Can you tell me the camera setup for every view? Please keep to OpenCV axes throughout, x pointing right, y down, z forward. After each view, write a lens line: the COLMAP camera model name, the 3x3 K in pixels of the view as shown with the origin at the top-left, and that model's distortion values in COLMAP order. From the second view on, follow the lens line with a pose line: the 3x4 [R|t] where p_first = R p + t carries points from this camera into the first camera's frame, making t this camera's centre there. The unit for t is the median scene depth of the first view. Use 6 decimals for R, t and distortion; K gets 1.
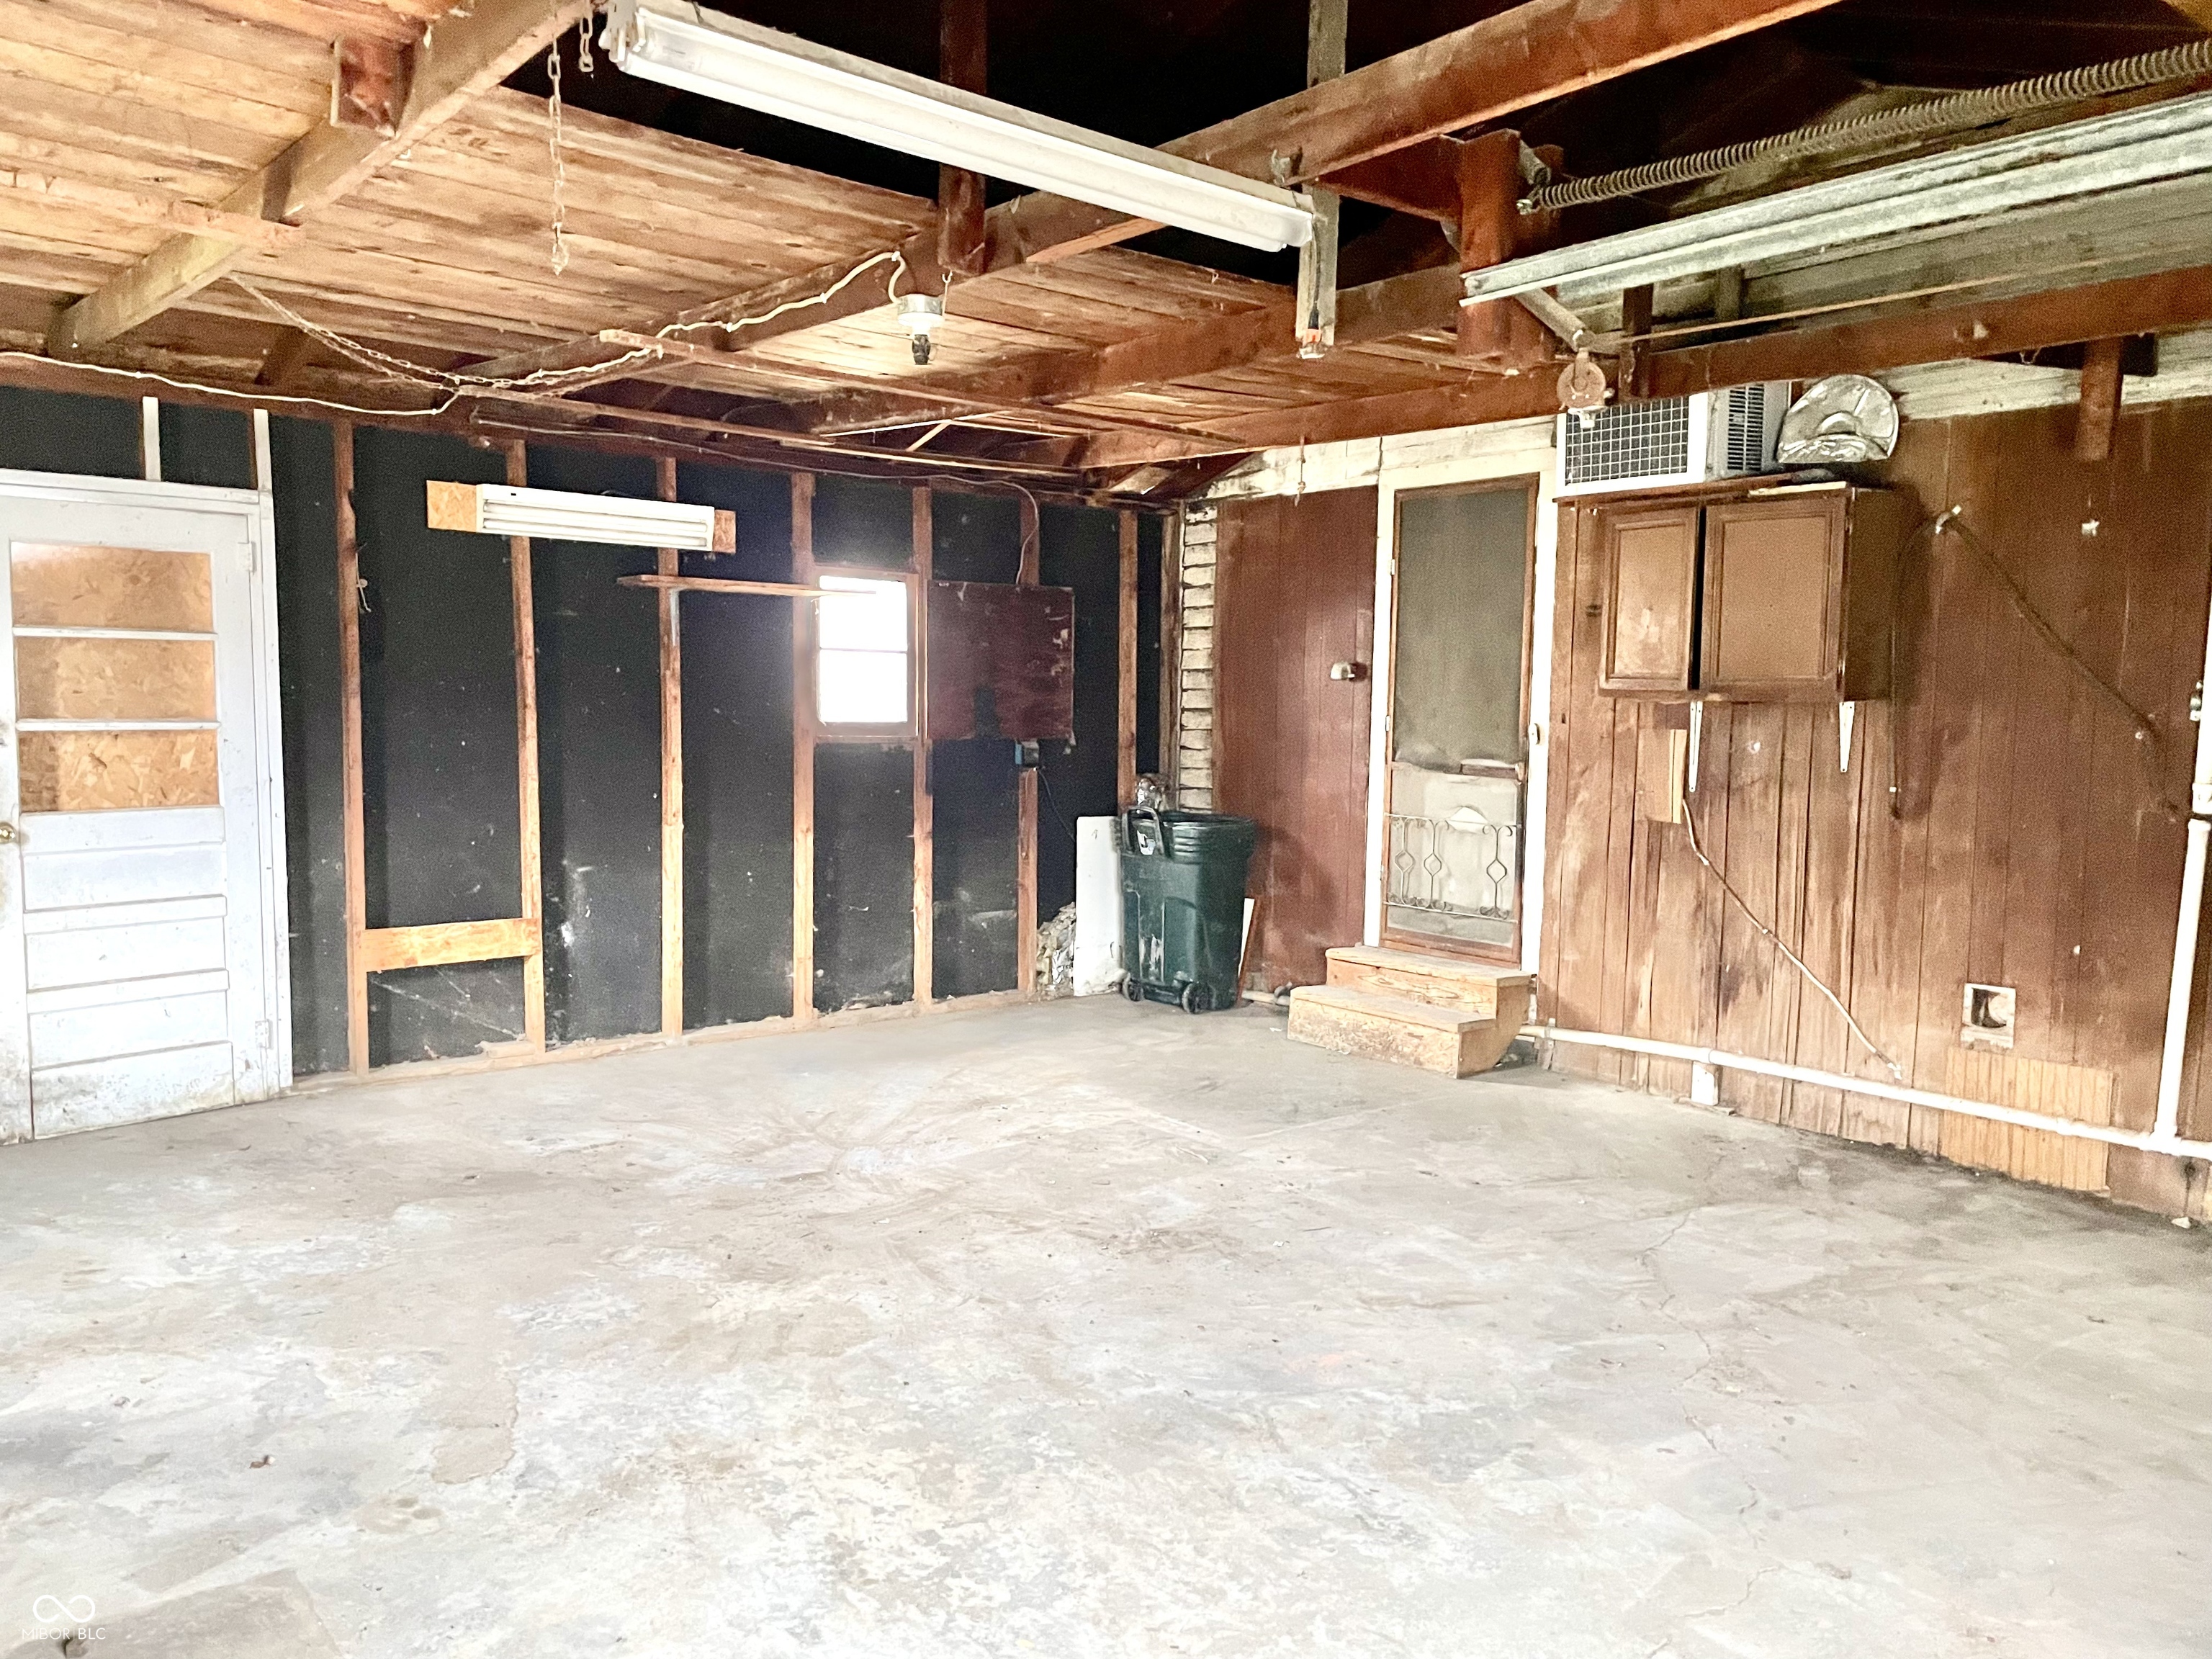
lens RADIAL K [[1700.1, 0, 1106.2], [0, 1700.1, 835.4], [0, 0, 1]] dist [0.096388, -0.118491]
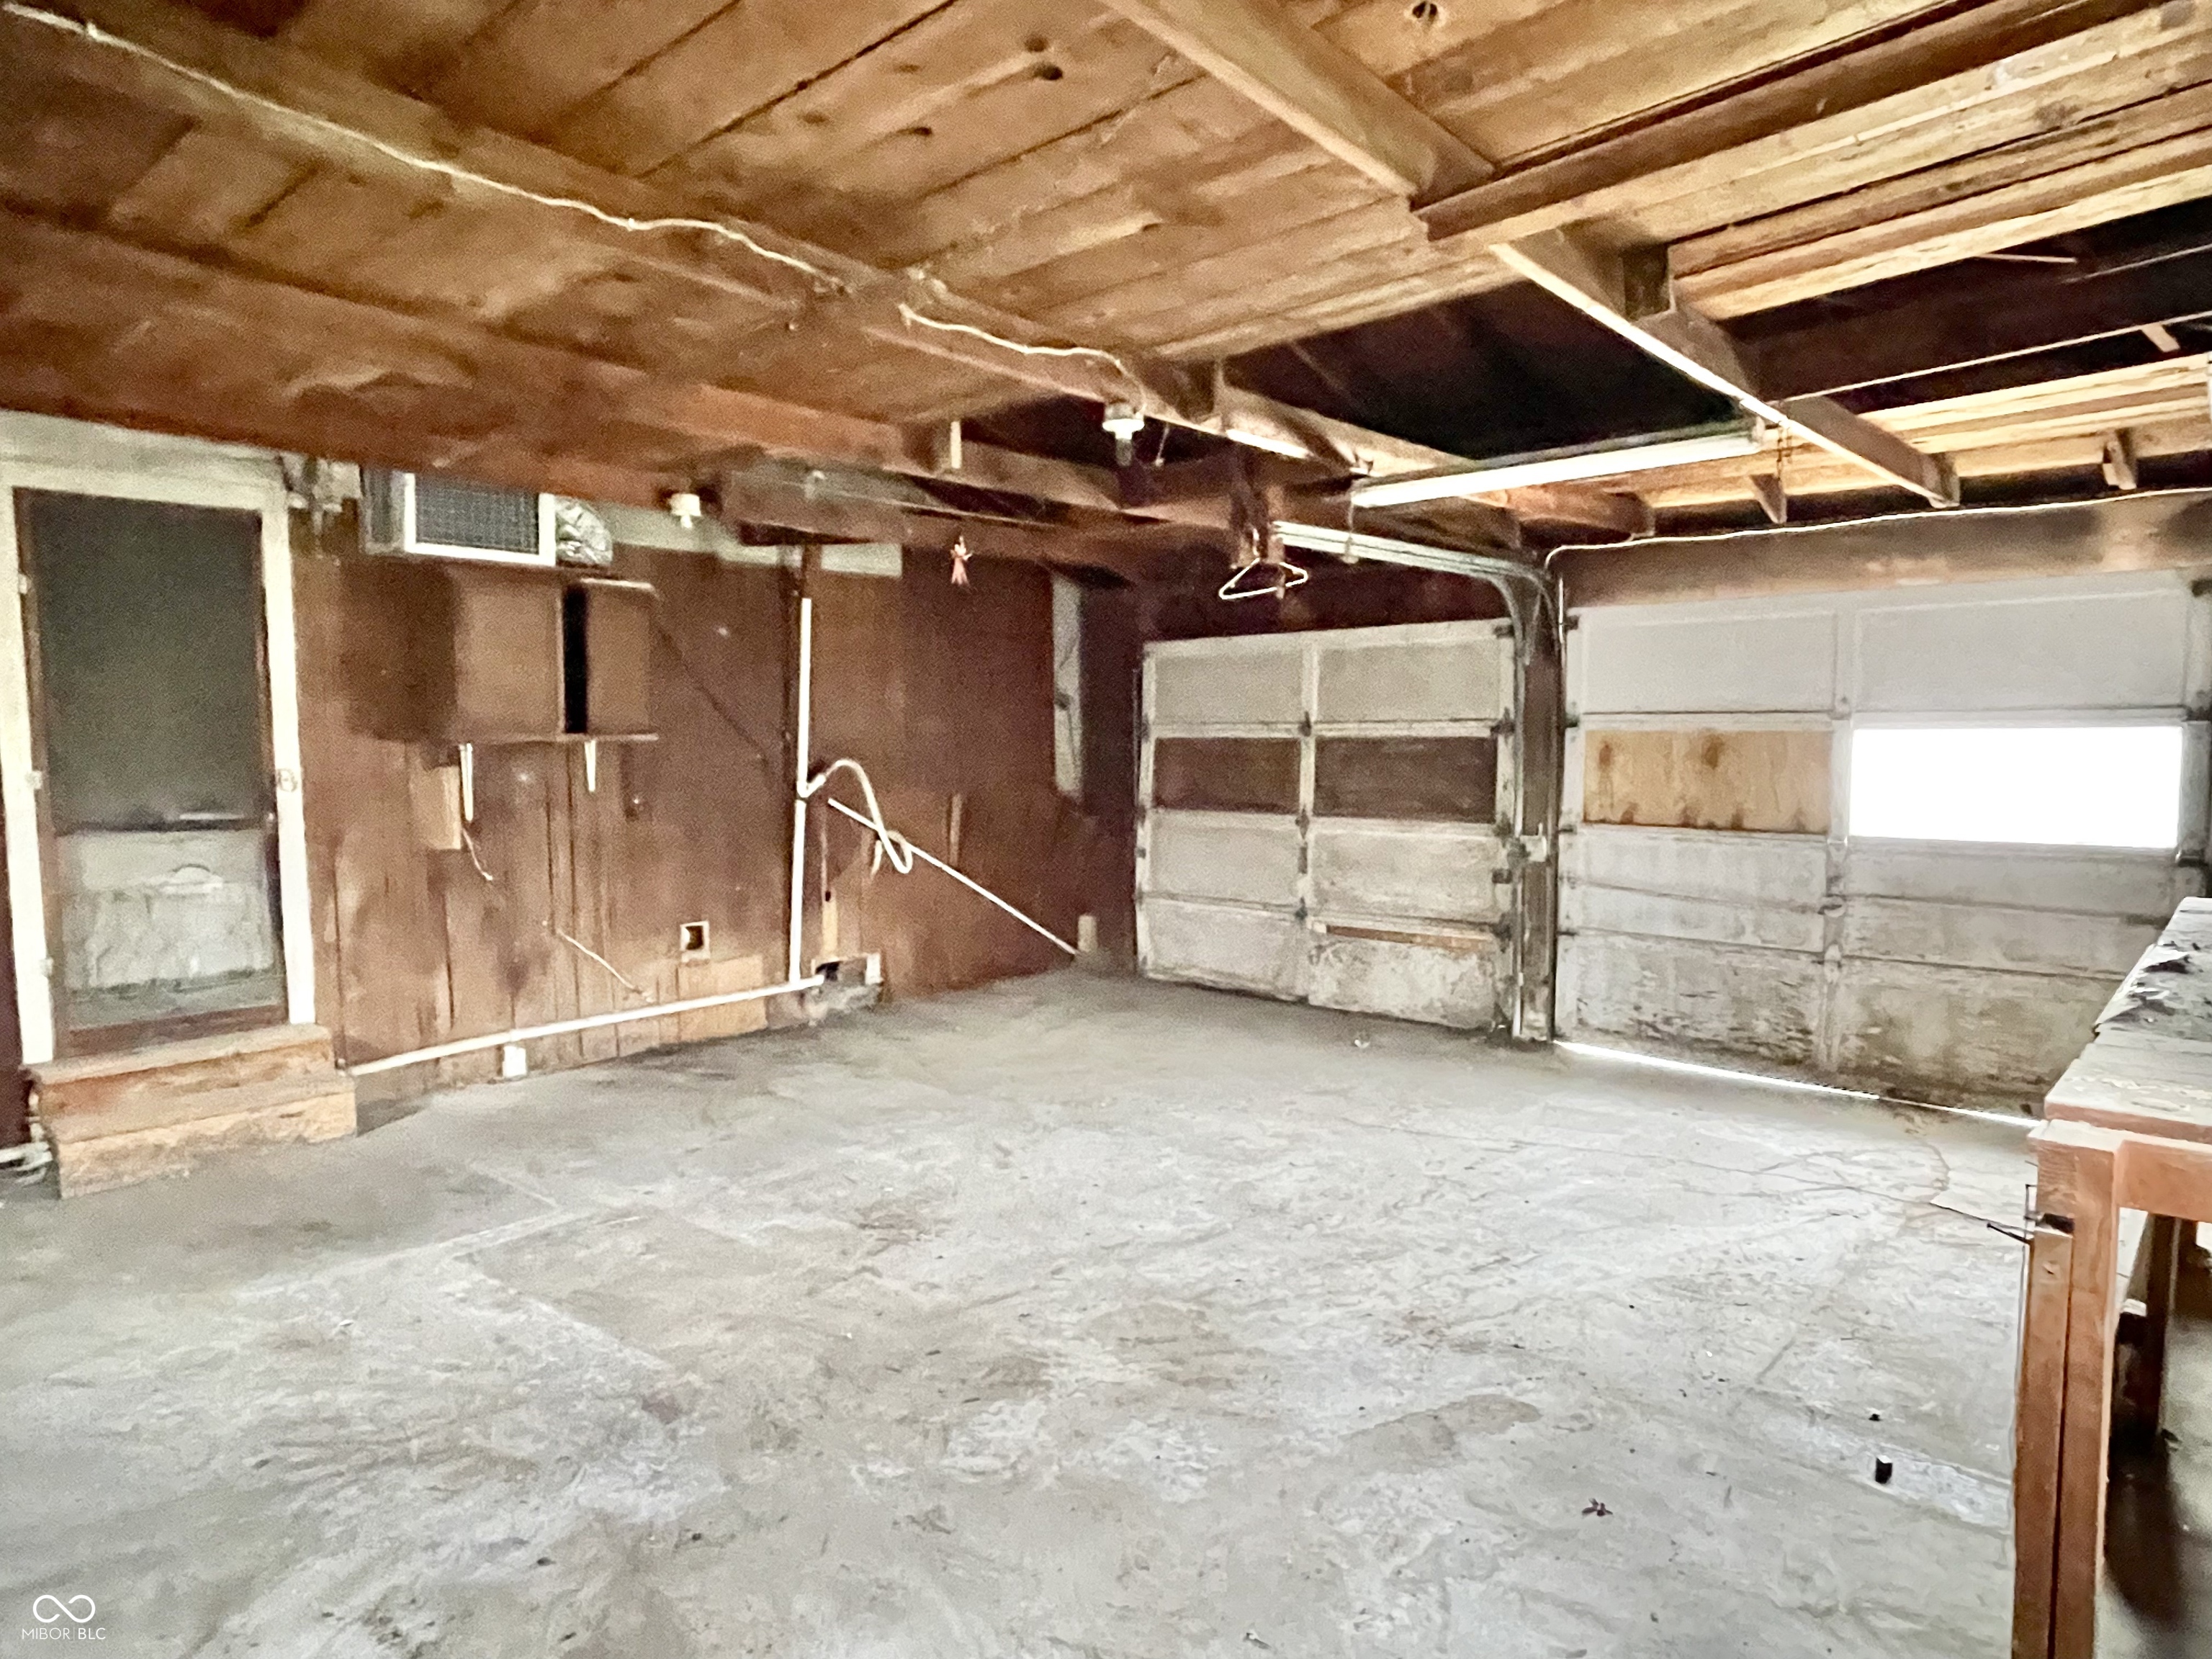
lens RADIAL K [[1312.8, 0, 1101.1], [0, 1312.8, 828.8], [0, 0, 1]] dist [-0.006539, -0.003578]
pose [[-0.157880, -0.087302, 0.983592, -0.674720], [0.087533, 0.990926, 0.102003, -0.081825], [-0.983571, 0.102201, -0.148806, 0.788749]]
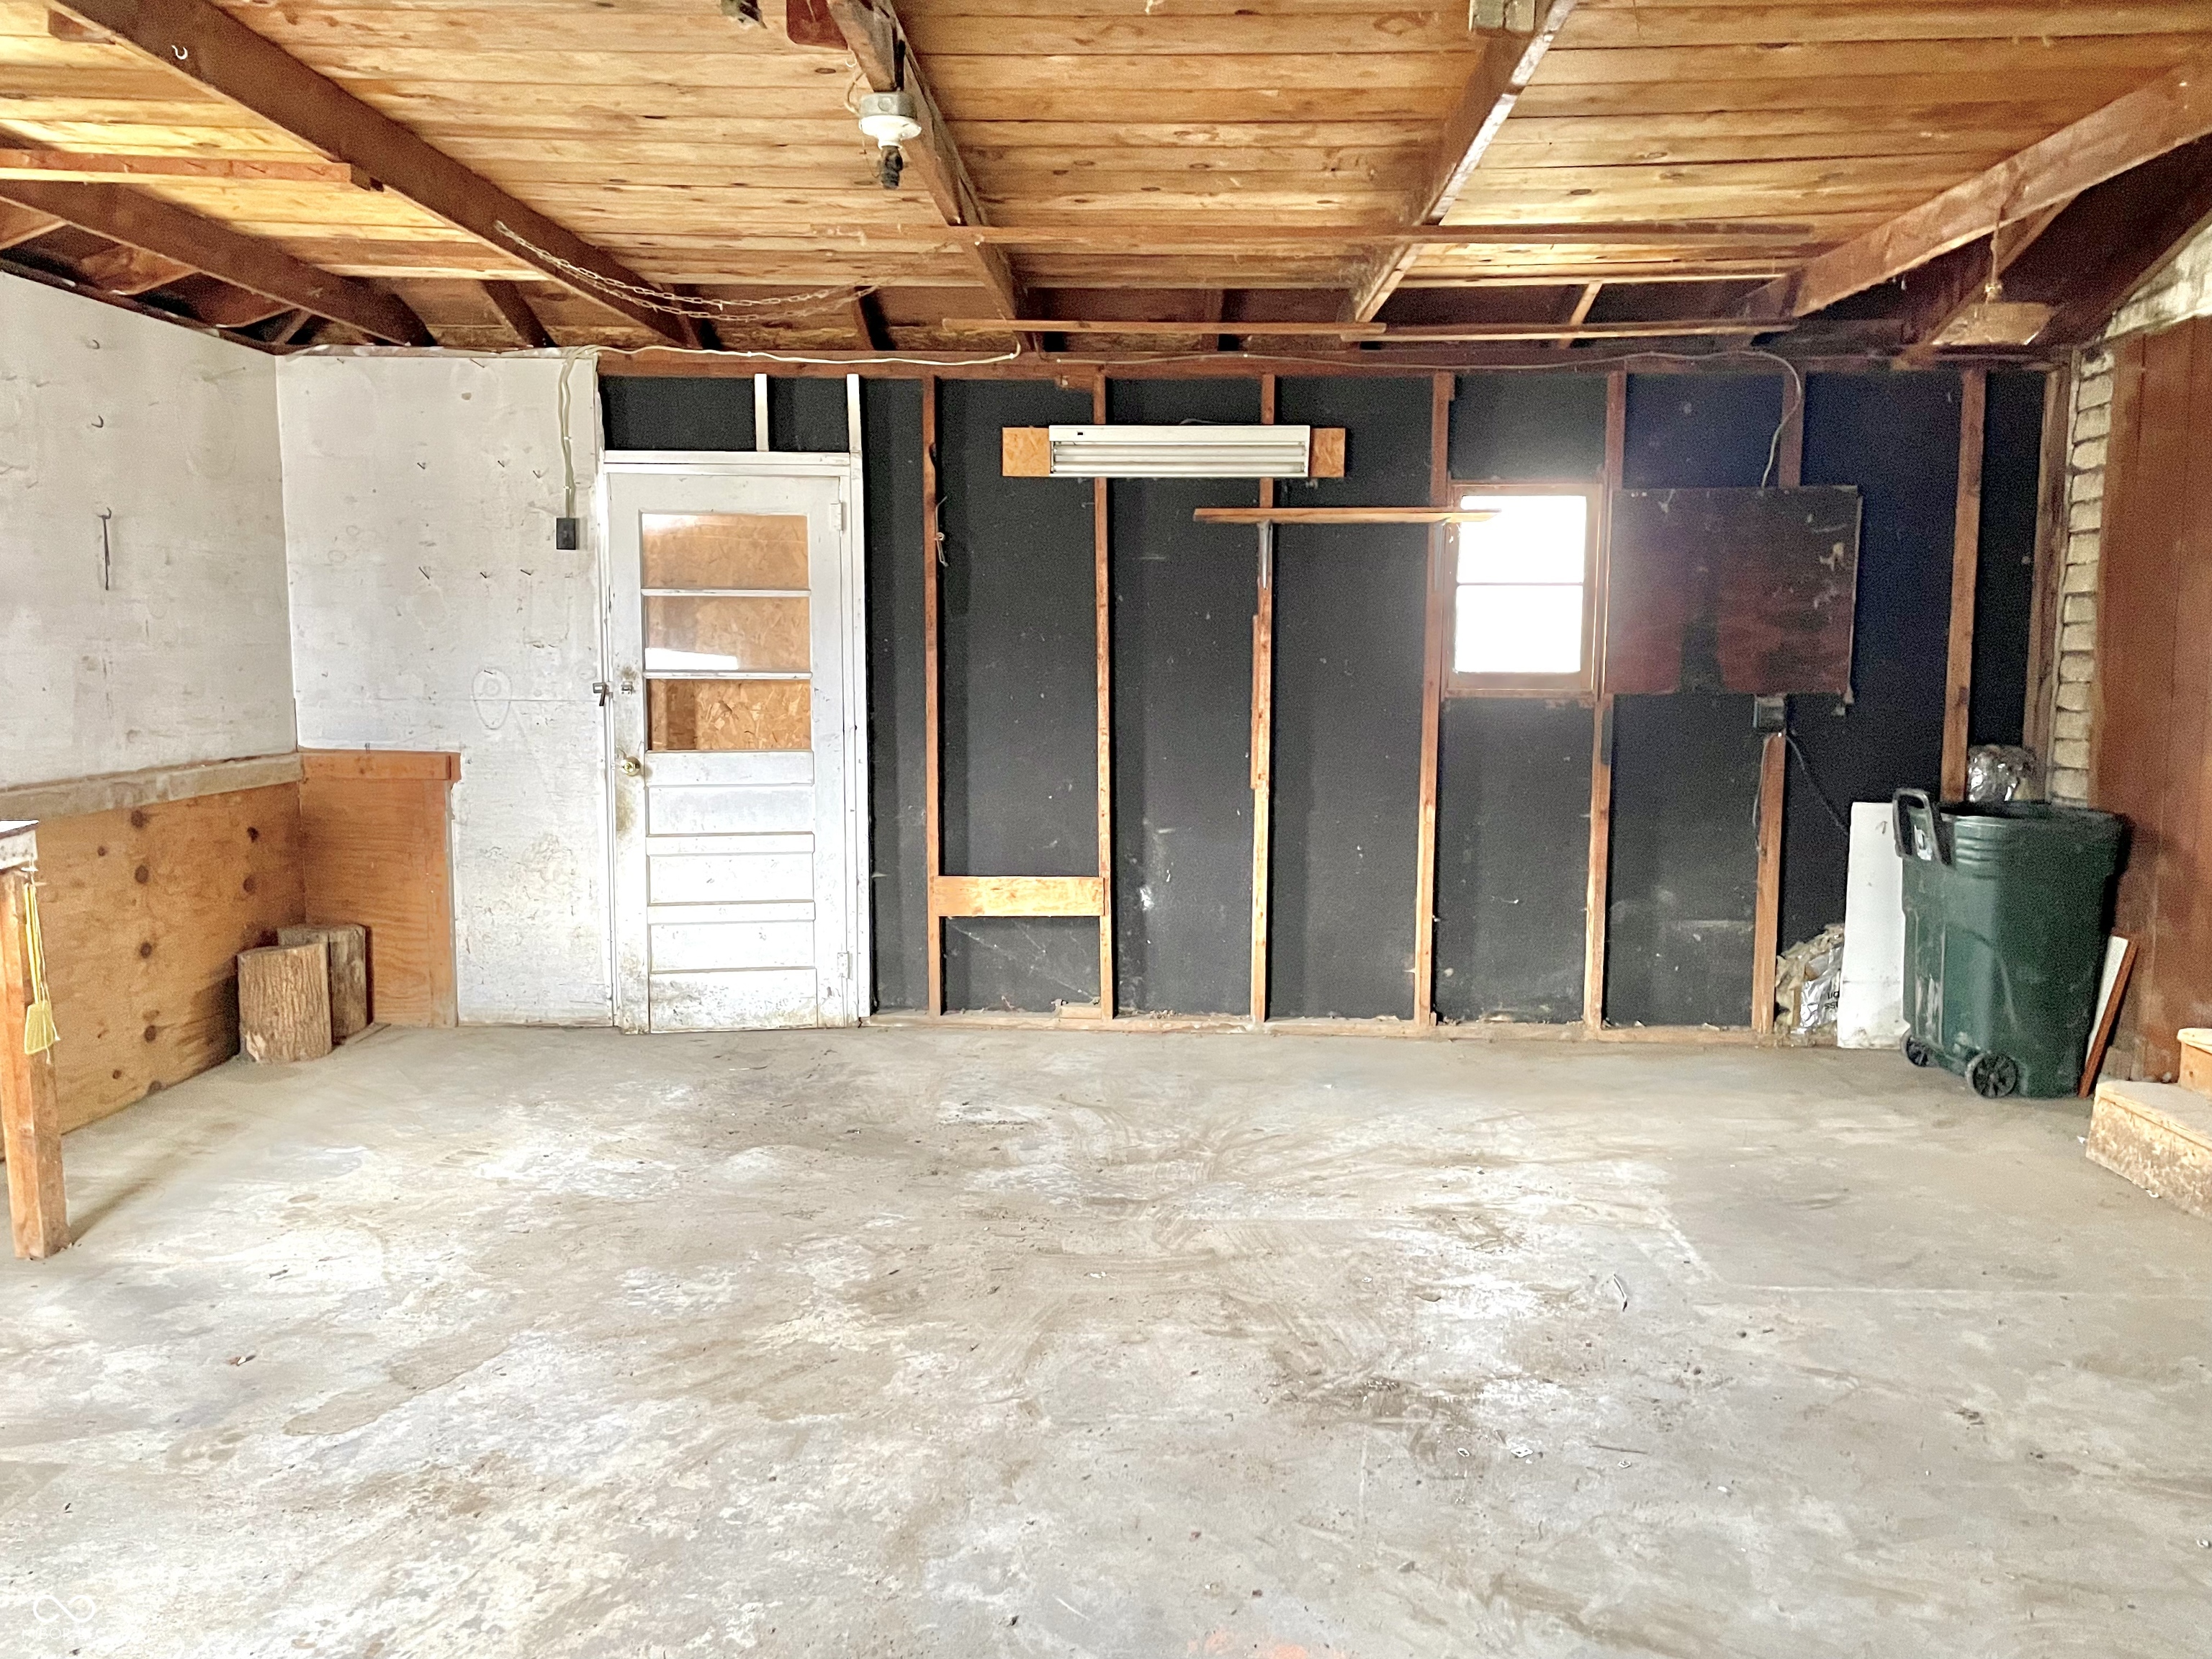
lens RADIAL K [[1700.1, 0, 1067.2], [0, 1700.1, 827.1], [0, 0, 1]] dist [0.096388, -0.118491]
pose [[0.739067, 0.055655, -0.671329, 0.327932], [-0.048236, 0.998395, 0.029667, -0.008422], [0.671903, 0.010457, 0.740565, 0.323311]]
